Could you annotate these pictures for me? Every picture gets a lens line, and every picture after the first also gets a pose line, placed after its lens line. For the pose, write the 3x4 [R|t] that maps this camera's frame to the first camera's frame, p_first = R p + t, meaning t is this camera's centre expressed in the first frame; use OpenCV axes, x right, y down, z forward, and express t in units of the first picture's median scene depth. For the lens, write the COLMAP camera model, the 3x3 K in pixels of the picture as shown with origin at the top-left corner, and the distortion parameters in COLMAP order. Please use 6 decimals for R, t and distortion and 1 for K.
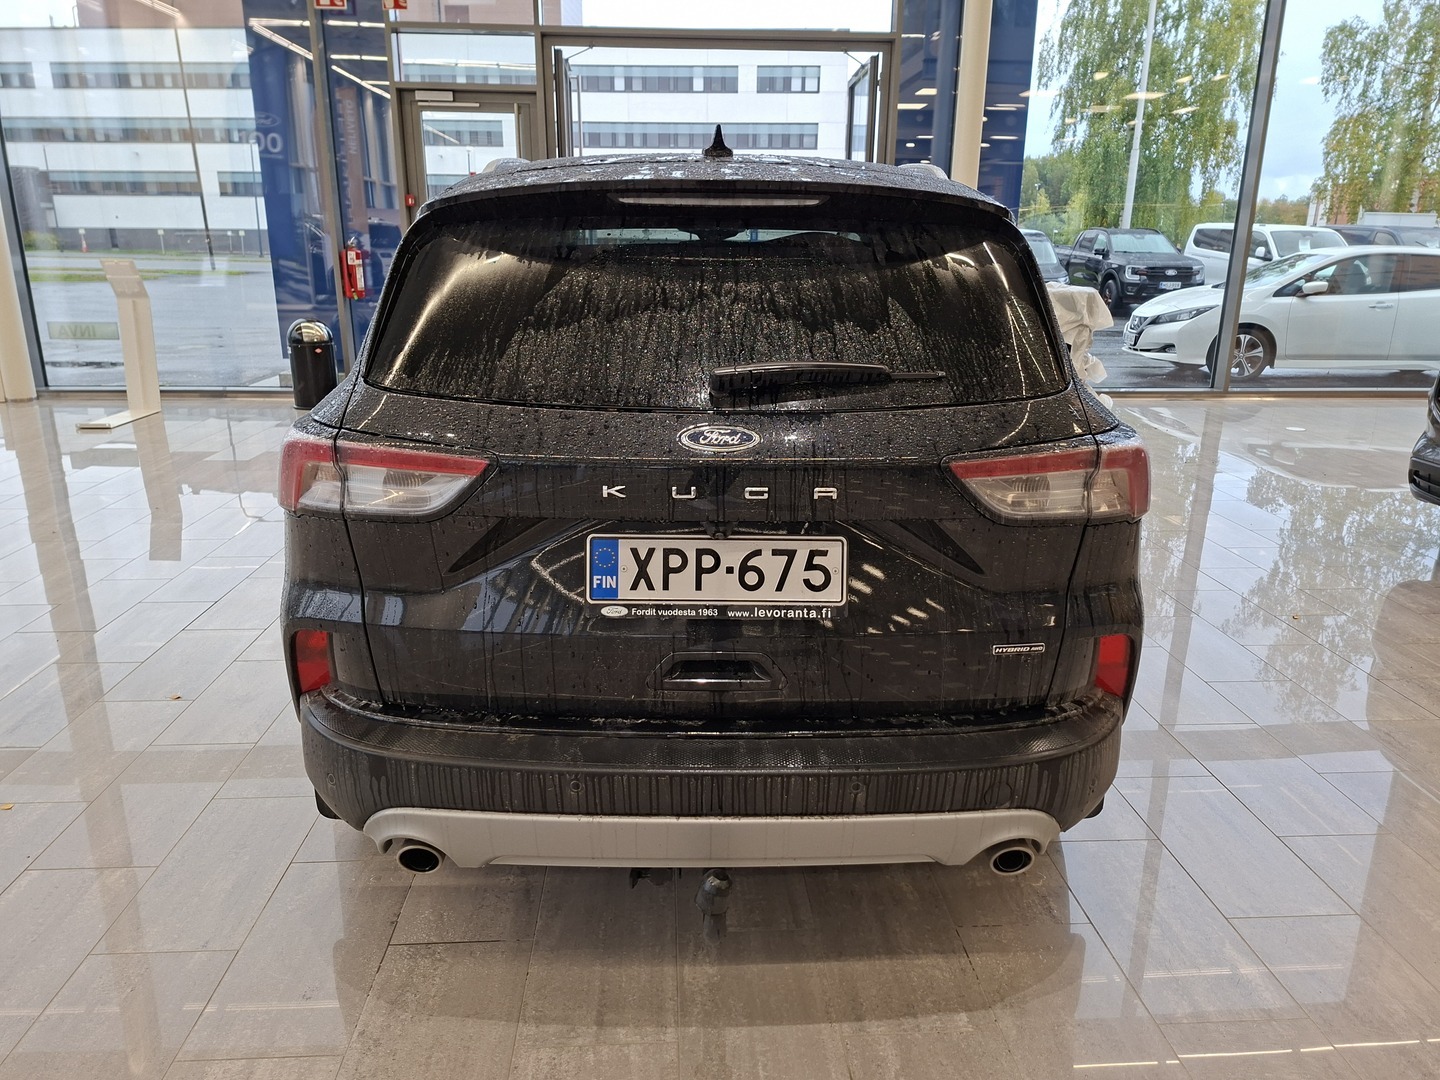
lens RADIAL K [[1001.9, 0, 720.0], [0, 1001.9, 540.0], [0, 0, 1]] dist [0.054383, -0.057402]
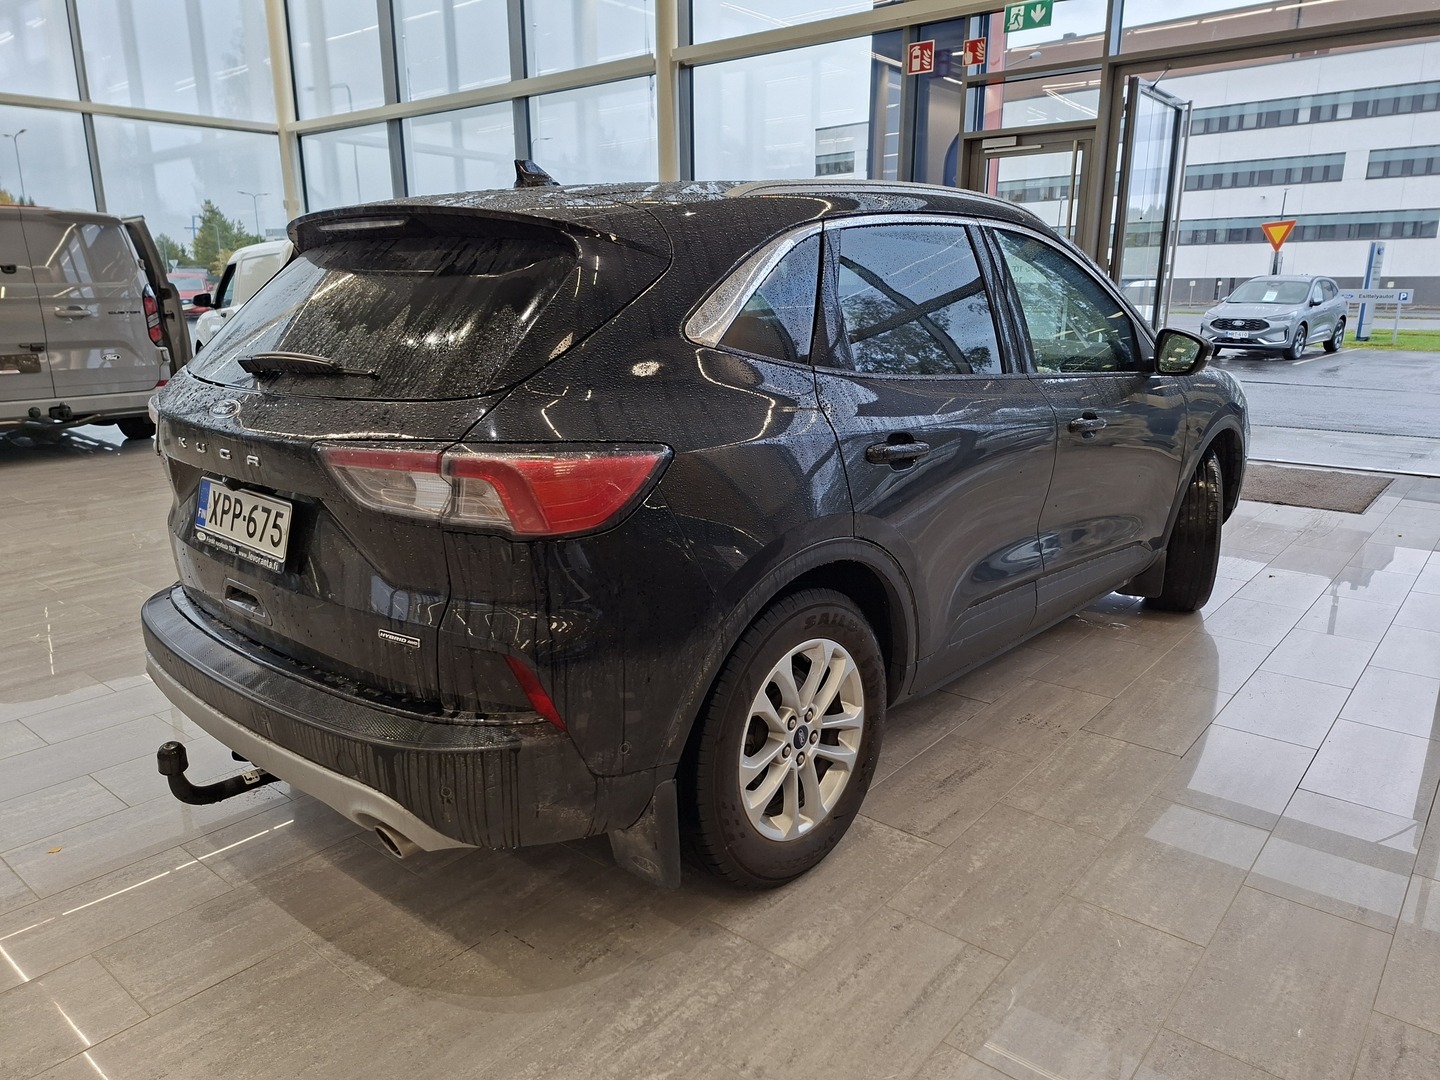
lens RADIAL K [[1001.6, 0, 724.8], [0, 1001.6, 554.5], [0, 0, 1]] dist [0.032634, -0.054528]
pose [[0.736389, 0.164947, -0.656143, 1.241878], [-0.184825, 0.981980, 0.039429, -0.083155], [0.650823, 0.092236, 0.753606, 0.435750]]
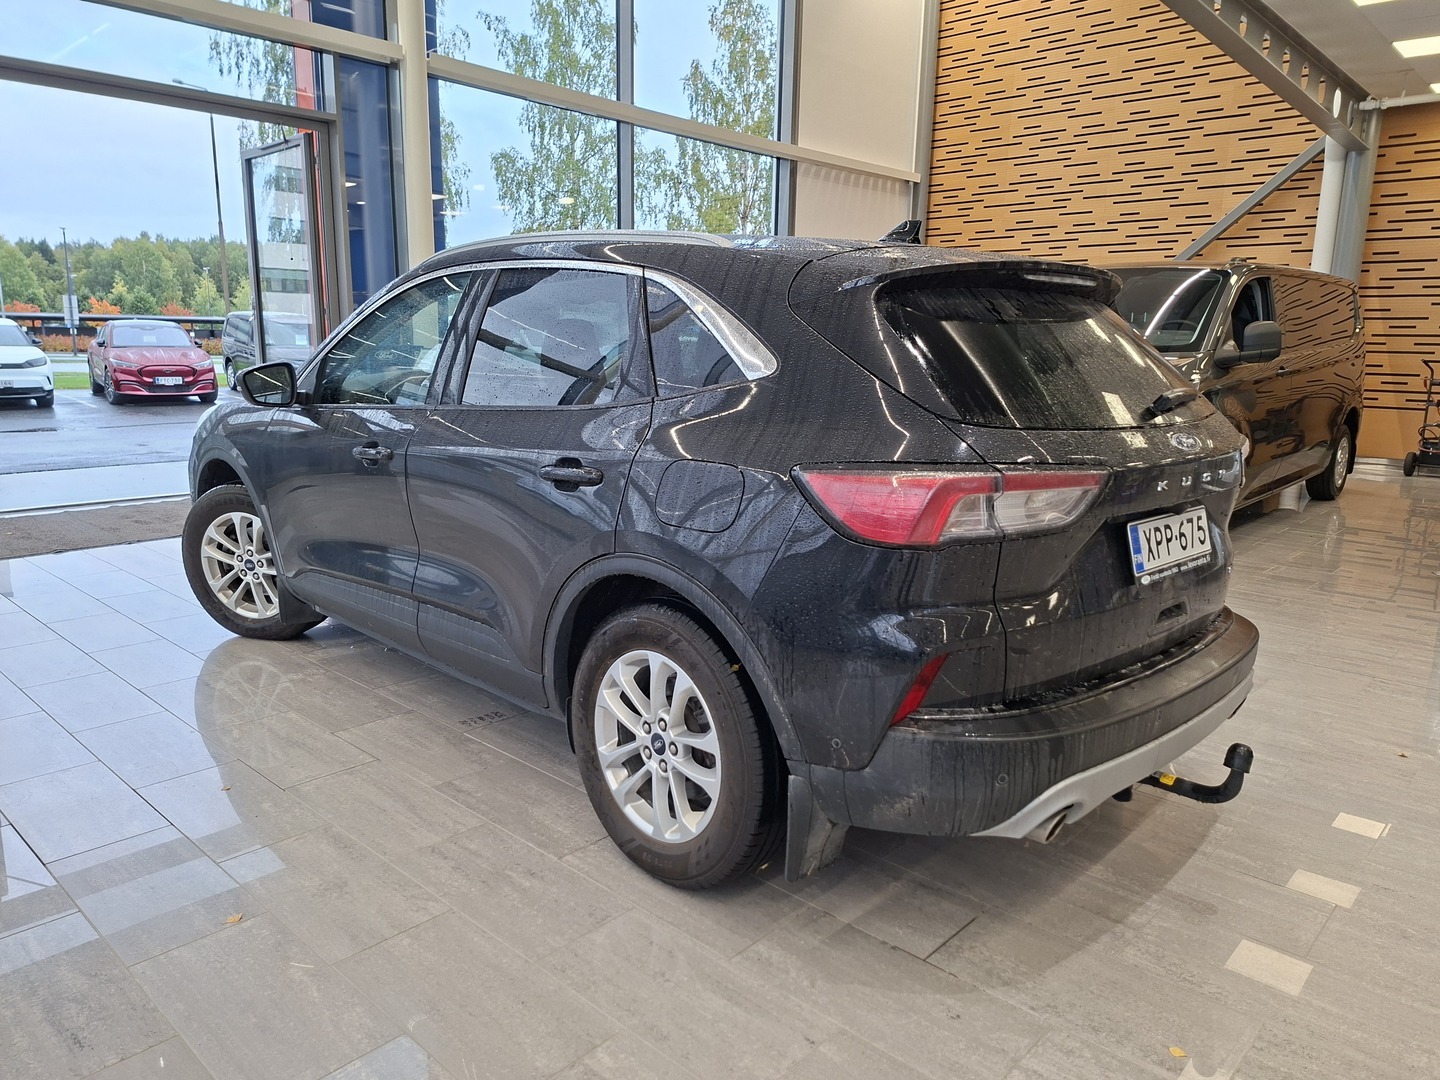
lens RADIAL K [[998.3, 0, 765.4], [0, 998.3, 543.0], [0, 0, 1]] dist [0.006987, 0.000904]
pose [[0.710973, -0.134466, 0.690244, -1.324507], [0.187820, 0.982201, -0.002119, -0.065607], [-0.677674, 0.131148, 0.723574, 0.367555]]
